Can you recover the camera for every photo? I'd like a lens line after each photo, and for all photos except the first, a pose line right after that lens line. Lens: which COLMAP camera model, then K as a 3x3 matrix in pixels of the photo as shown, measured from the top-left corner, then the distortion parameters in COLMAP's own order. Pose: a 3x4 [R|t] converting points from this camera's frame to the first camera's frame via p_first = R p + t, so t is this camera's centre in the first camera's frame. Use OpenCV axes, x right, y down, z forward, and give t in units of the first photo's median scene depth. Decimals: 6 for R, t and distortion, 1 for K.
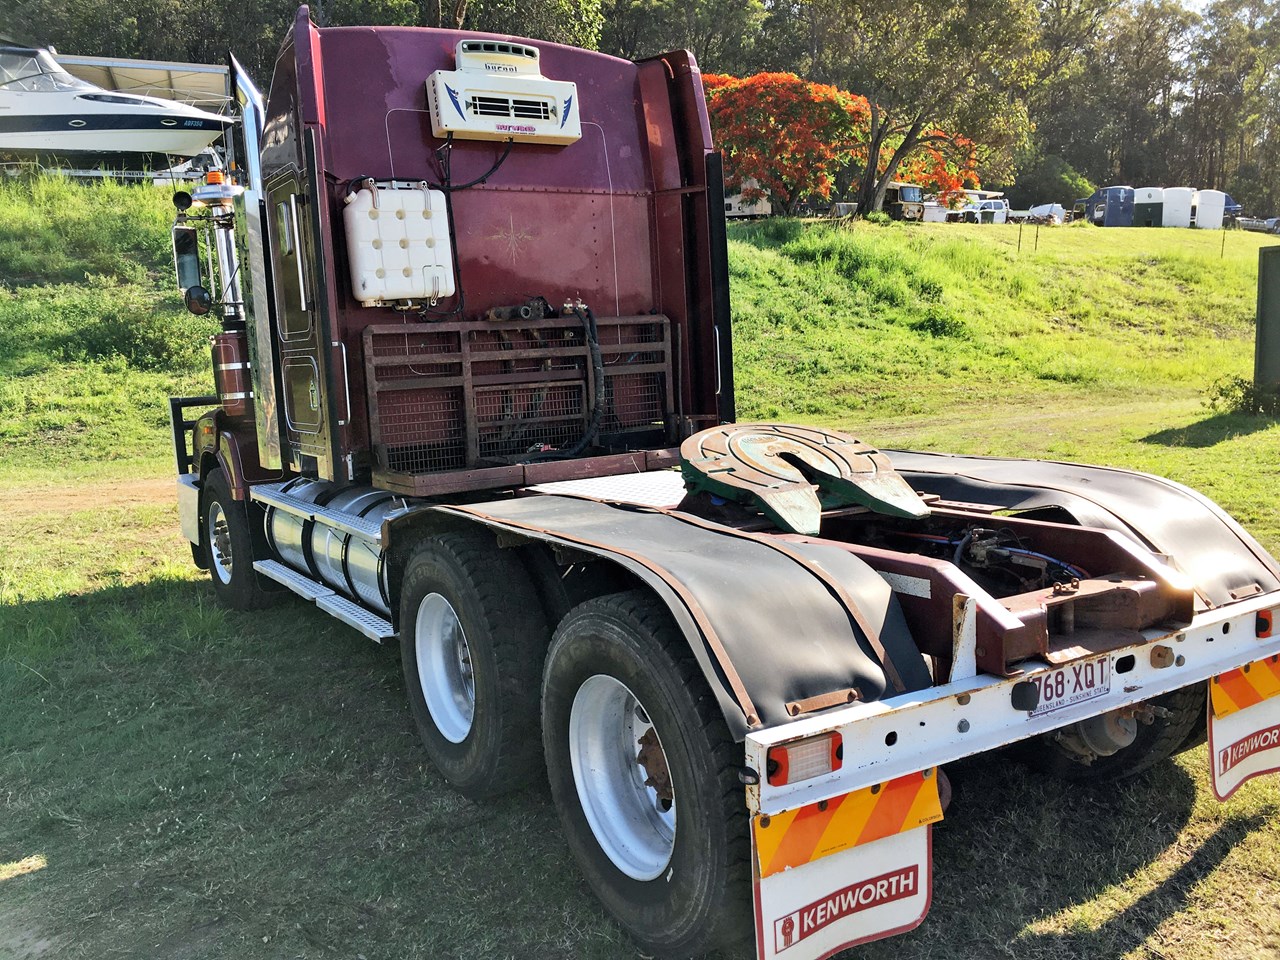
lens RADIAL K [[1102.7, 0, 643.9], [0, 1102.7, 479.2], [0, 0, 1]] dist [0.043290, -0.003527]
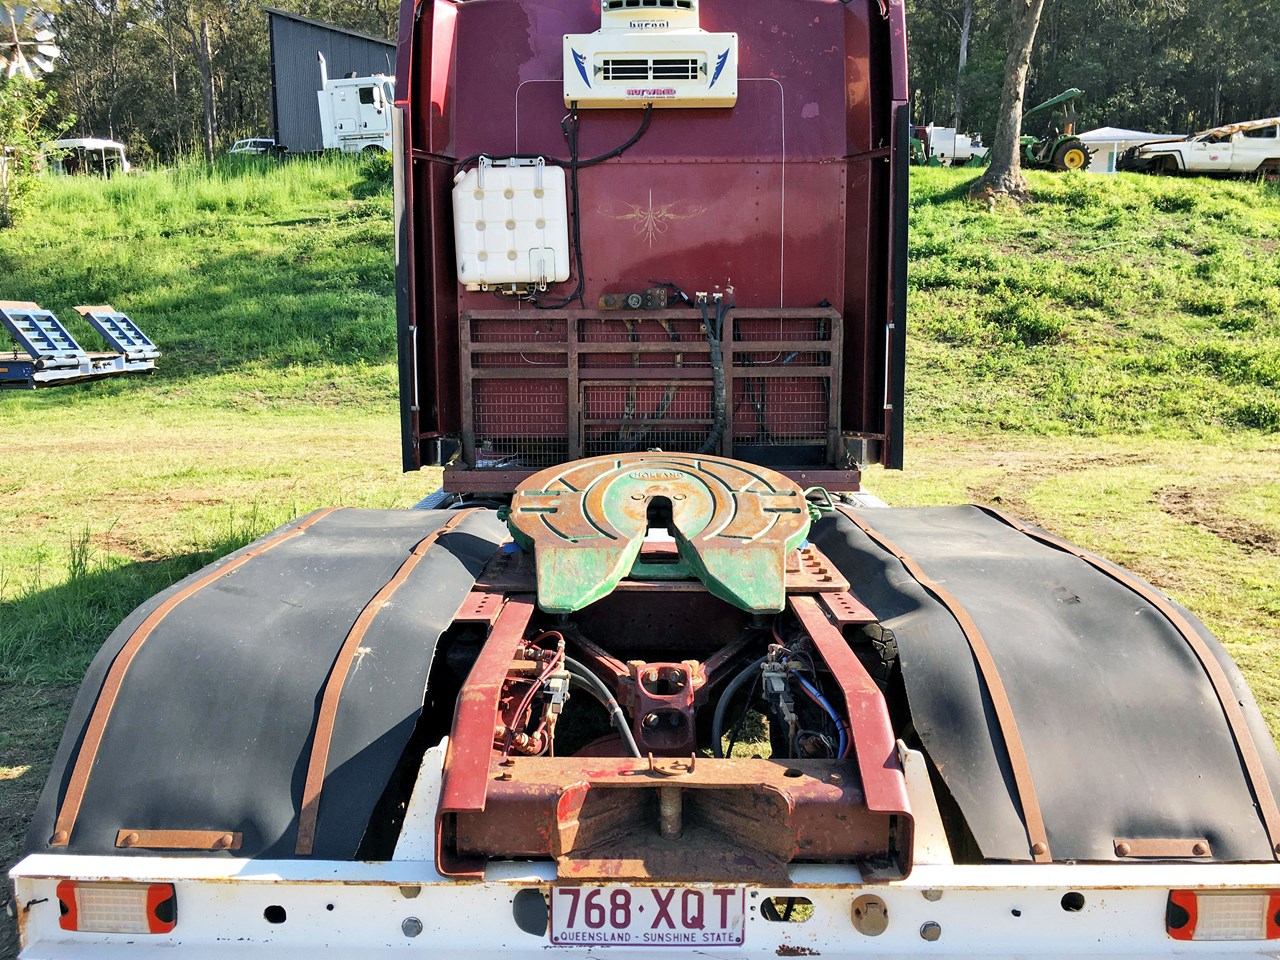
lens RADIAL K [[1102.7, 0, 639.8], [0, 1102.7, 481.5], [0, 0, 1]] dist [0.043290, -0.003527]
pose [[0.843750, 0.117239, -0.523775, 0.384514], [-0.104610, 0.993059, 0.053764, -0.055408], [0.526443, 0.009428, 0.850158, 0.249467]]
